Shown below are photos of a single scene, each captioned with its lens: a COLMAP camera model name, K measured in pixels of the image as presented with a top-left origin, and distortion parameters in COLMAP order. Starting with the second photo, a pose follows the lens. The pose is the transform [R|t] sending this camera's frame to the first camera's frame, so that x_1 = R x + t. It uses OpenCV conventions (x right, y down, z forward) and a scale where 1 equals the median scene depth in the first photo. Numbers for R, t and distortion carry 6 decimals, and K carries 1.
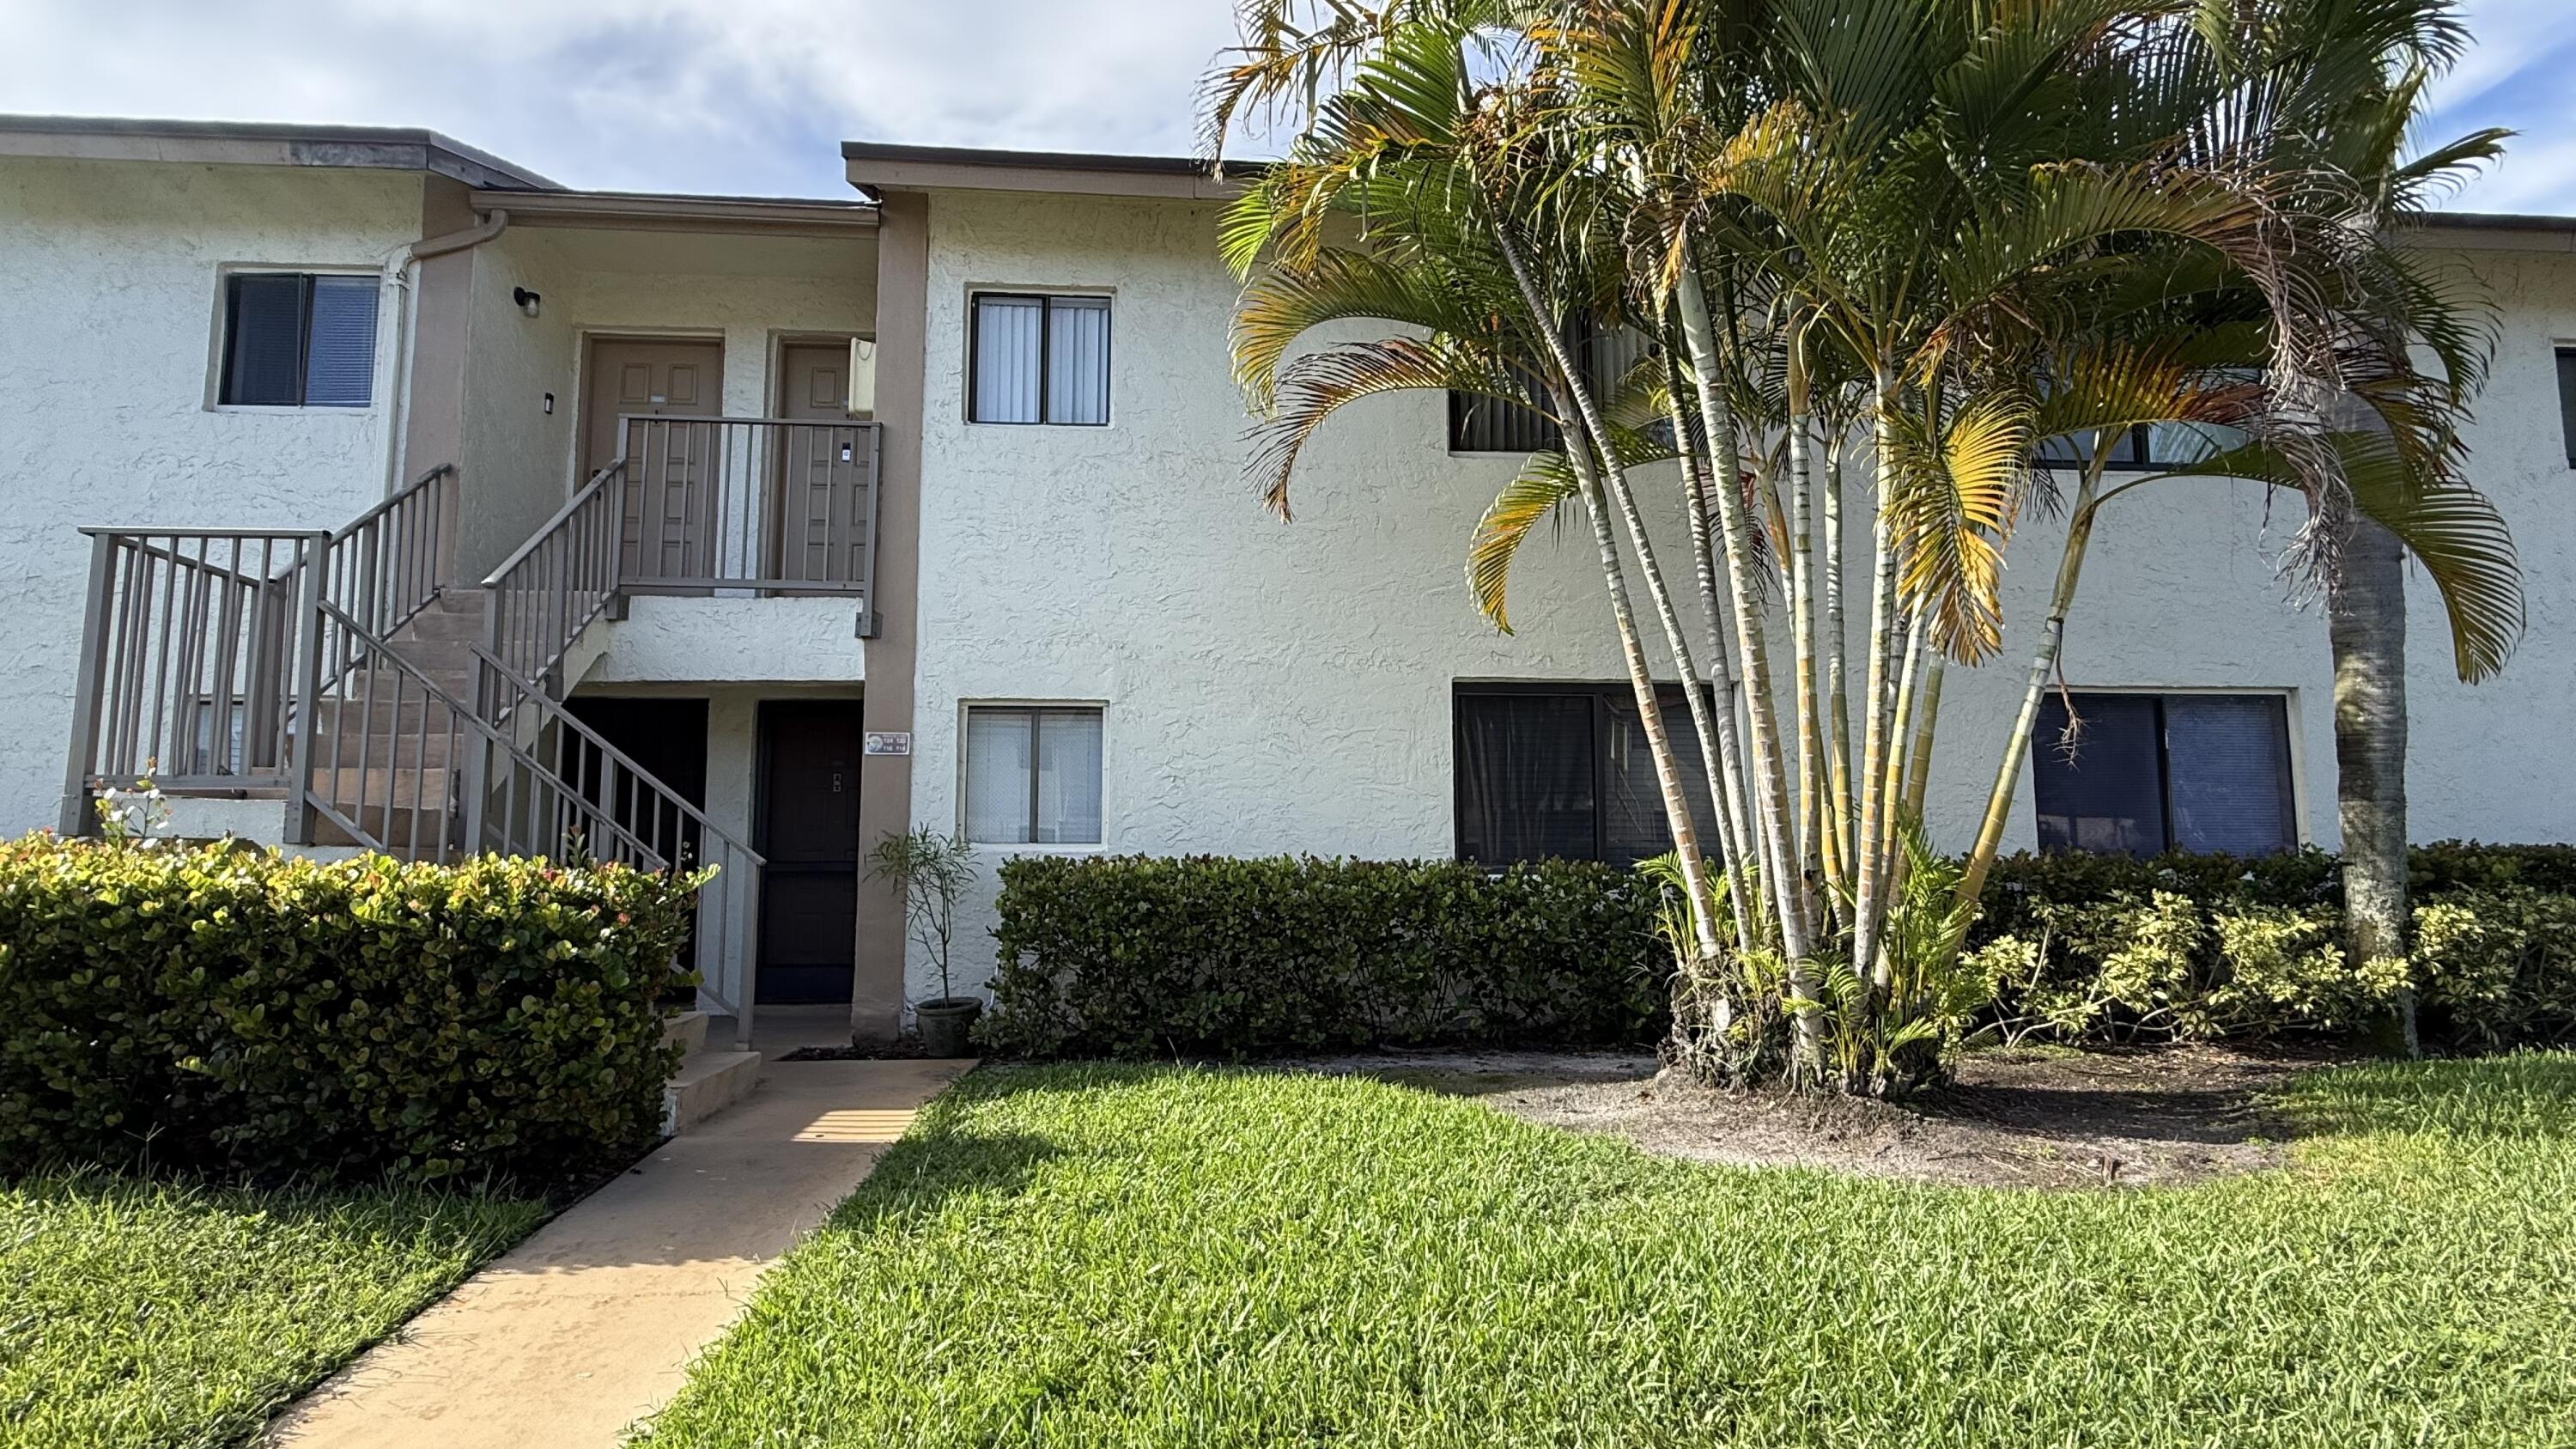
lens RADIAL K [[1269.4, 0, 1290.9], [0, 1269.4, 721.8], [0, 0, 1]] dist [0.000398, 0.000007]
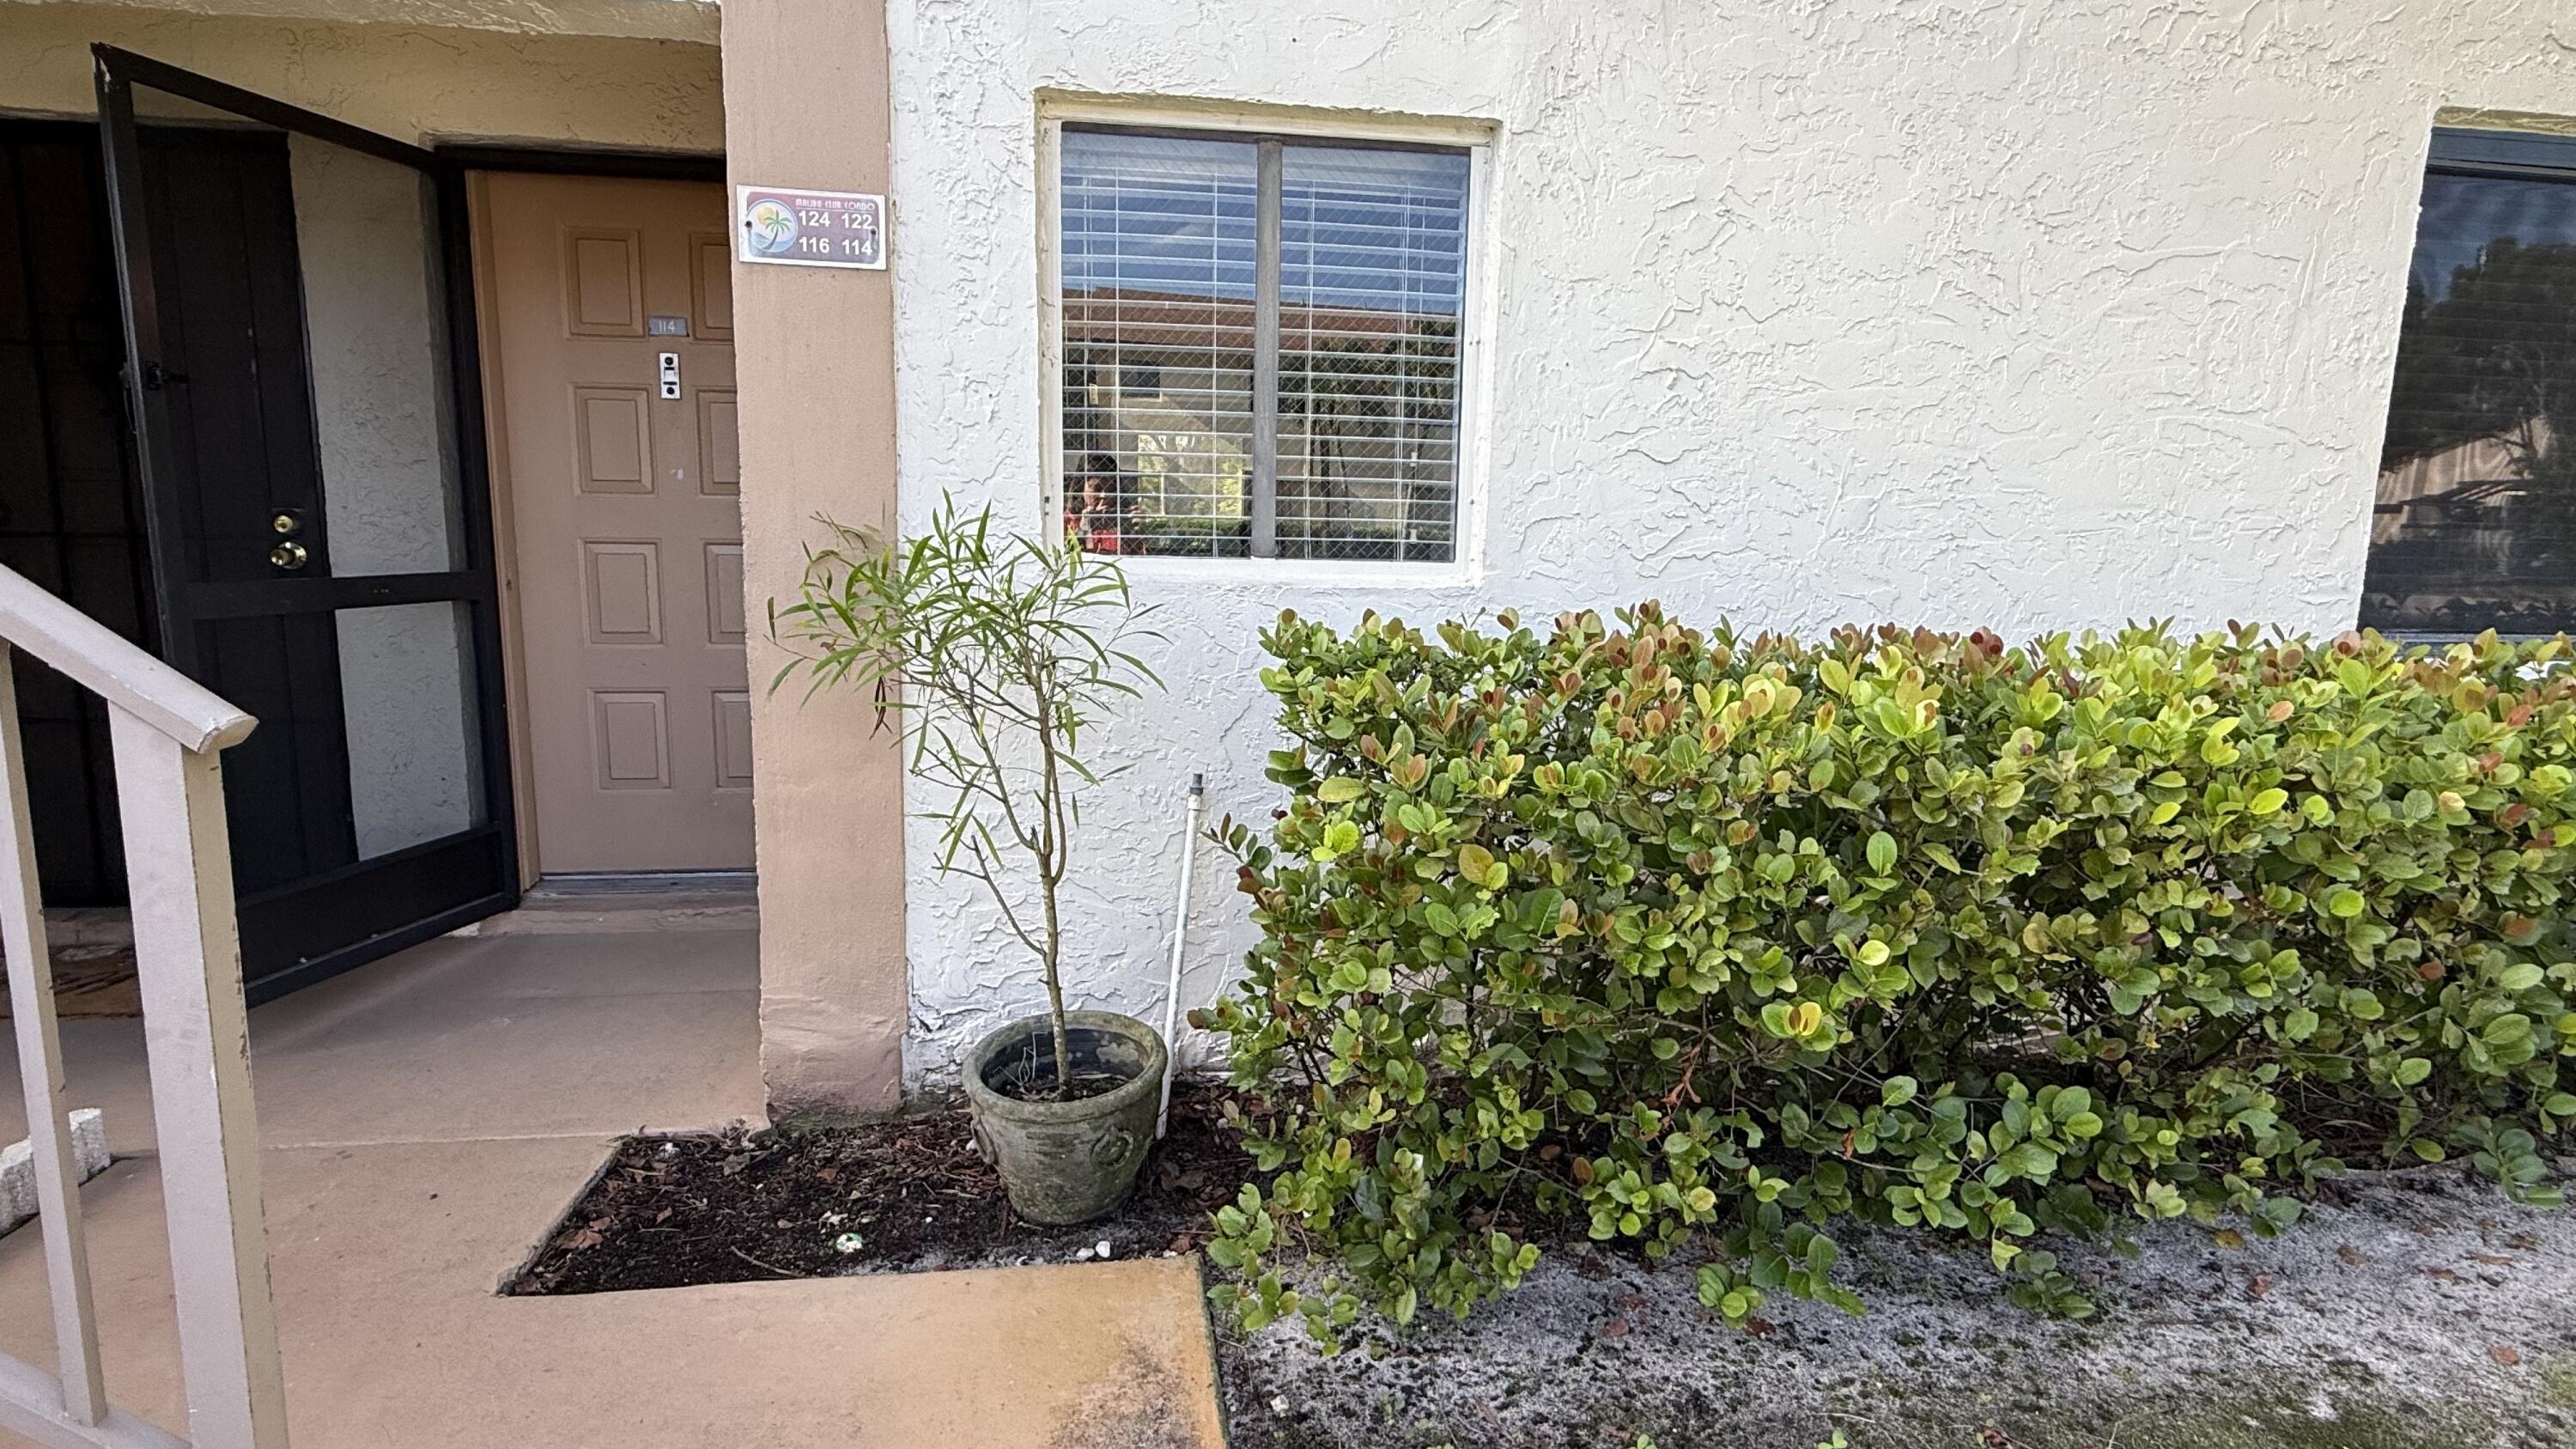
lens RADIAL K [[1342.5, 0, 1288.0], [0, 1342.5, 725.4], [0, 0, 1]] dist [-0.000530, 0.000076]
pose [[0.996201, 0.008230, 0.086689, -0.228277], [-0.030871, 0.964244, 0.263211, 0.043393], [-0.081423, -0.264887, 0.960836, 0.641257]]
